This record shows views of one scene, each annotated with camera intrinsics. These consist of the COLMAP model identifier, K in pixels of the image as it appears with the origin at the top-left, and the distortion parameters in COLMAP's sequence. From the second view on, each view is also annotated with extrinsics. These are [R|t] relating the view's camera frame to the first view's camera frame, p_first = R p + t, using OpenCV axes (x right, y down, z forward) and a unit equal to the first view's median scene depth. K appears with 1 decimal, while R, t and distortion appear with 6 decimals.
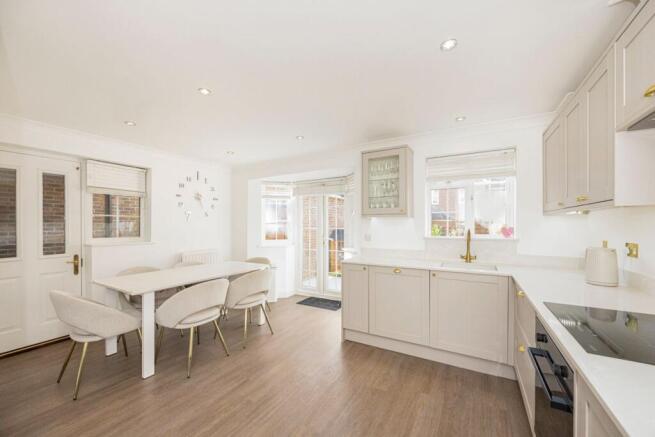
lens RADIAL K [[248.6, 0, 325.0], [0, 248.6, 227.6], [0, 0, 1]] dist [-0.003388, 0.000087]
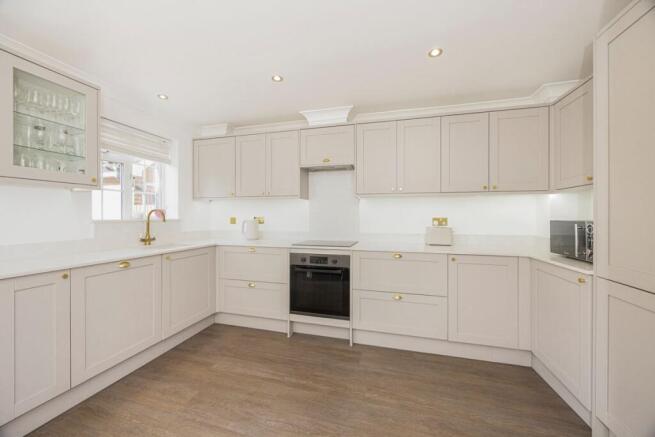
lens RADIAL K [[248.6, 0, 324.7], [0, 248.6, 216.4], [0, 0, 1]] dist [-0.003388, 0.000087]
pose [[-0.242321, 0.002216, 0.970194, -0.502372], [0.001567, 0.999997, -0.001893, 0.031526], [-0.970195, 0.001061, -0.242324, 0.553186]]
